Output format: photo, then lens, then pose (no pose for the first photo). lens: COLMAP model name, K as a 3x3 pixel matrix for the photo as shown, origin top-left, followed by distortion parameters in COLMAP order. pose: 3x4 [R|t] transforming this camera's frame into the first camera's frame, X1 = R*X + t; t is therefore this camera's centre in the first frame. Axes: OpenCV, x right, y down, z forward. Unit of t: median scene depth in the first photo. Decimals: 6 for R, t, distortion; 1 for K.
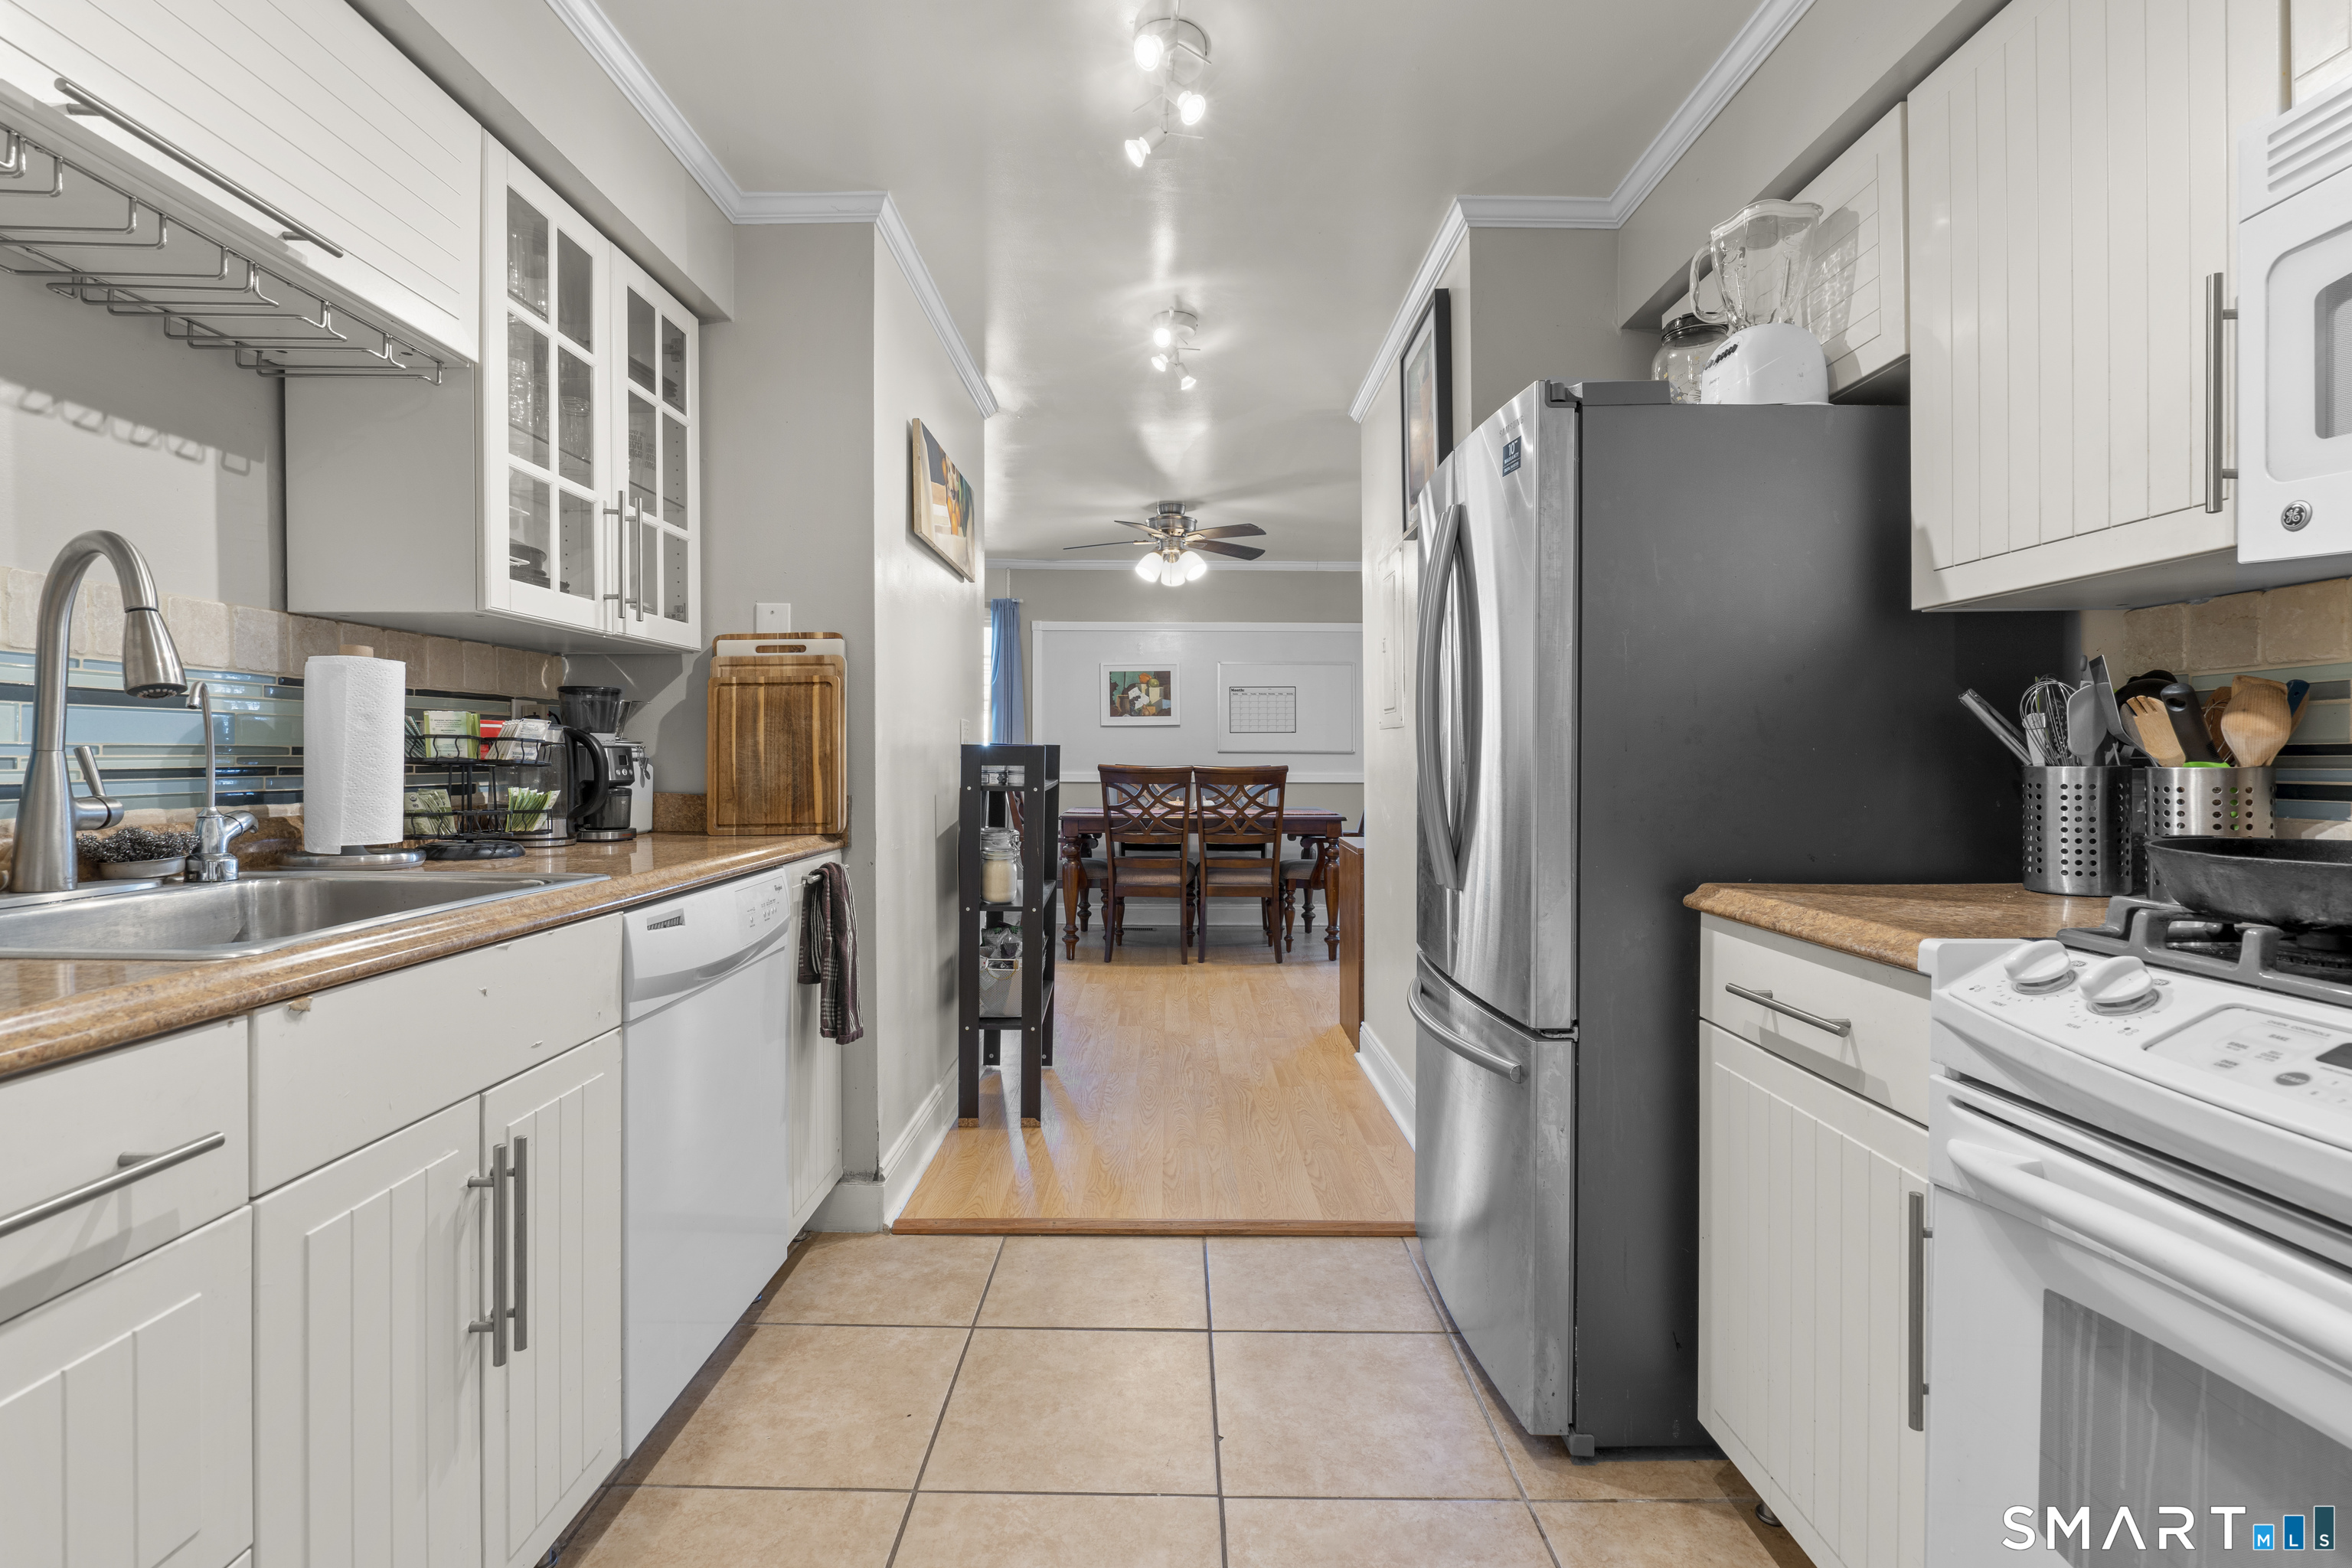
lens RADIAL K [[1068.2, 0, 1172.2], [0, 1068.2, 761.9], [0, 0, 1]] dist [-0.005662, 0.003226]
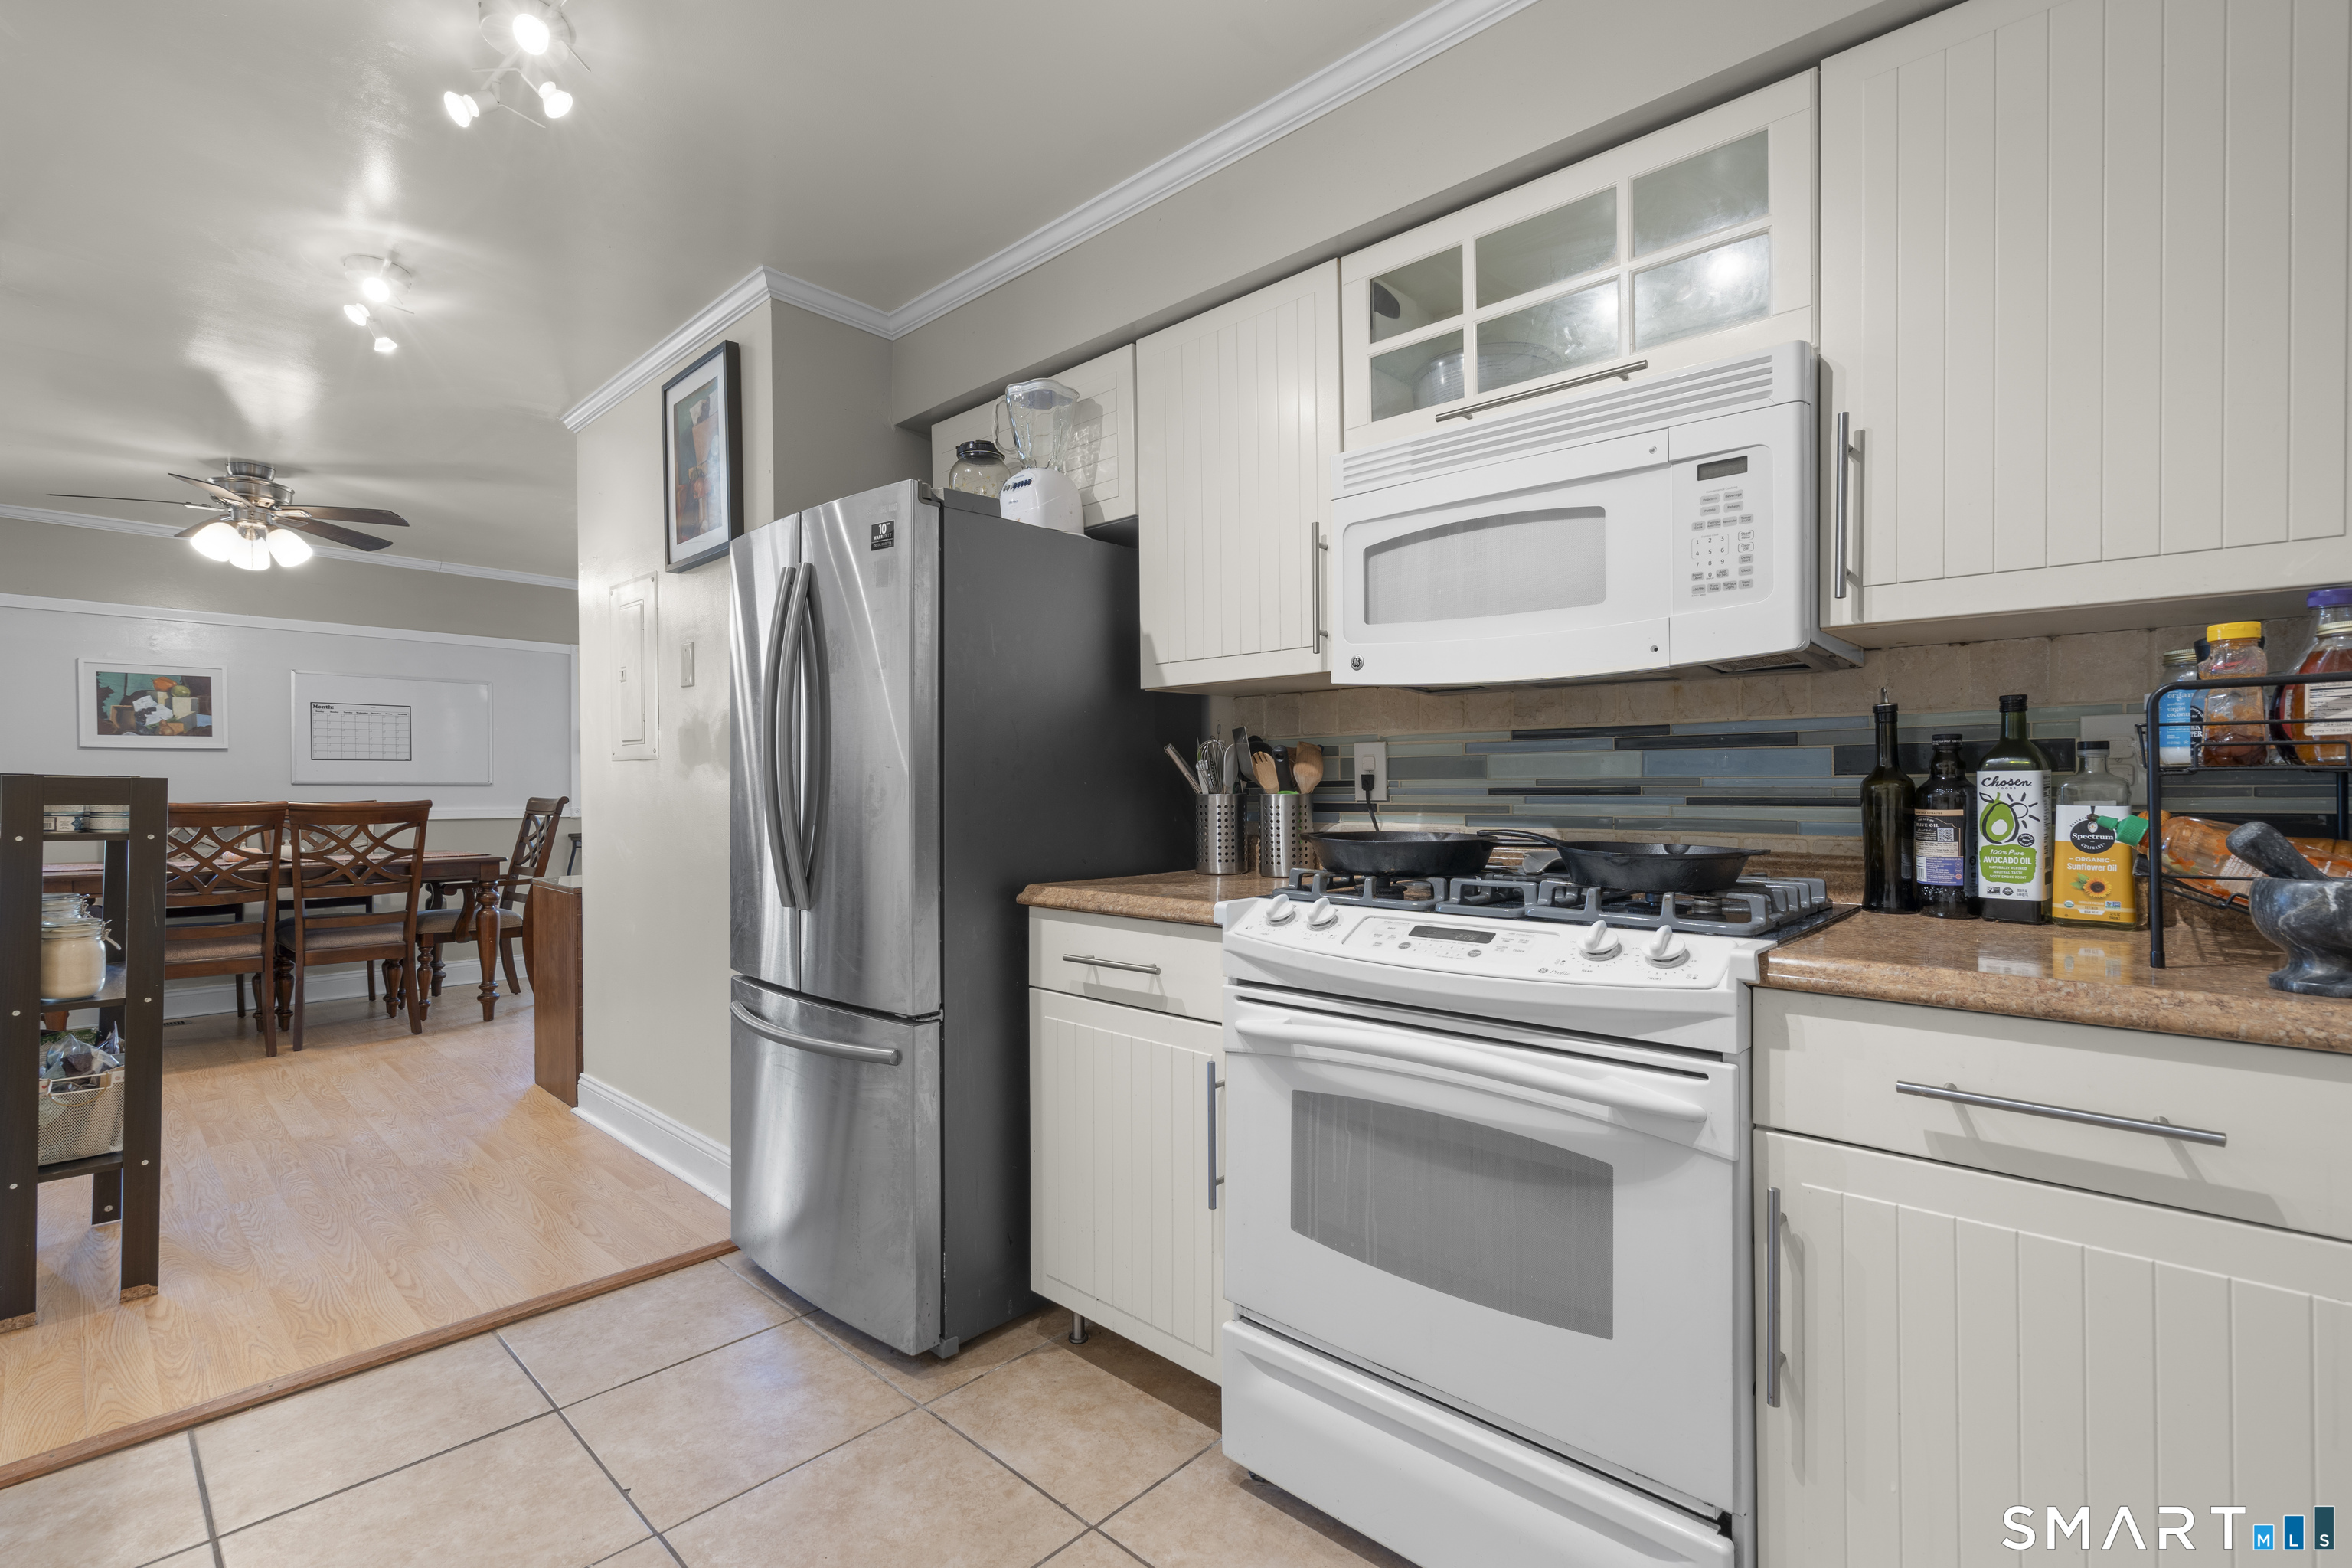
lens RADIAL K [[1068.2, 0, 1171.3], [0, 1068.2, 782.0], [0, 0, 1]] dist [-0.005662, 0.003226]
pose [[0.682785, -0.000884, 0.730619, -0.272961], [0.007454, 0.999956, -0.005757, -0.003877], [-0.730581, 0.009377, 0.682761, -0.029359]]
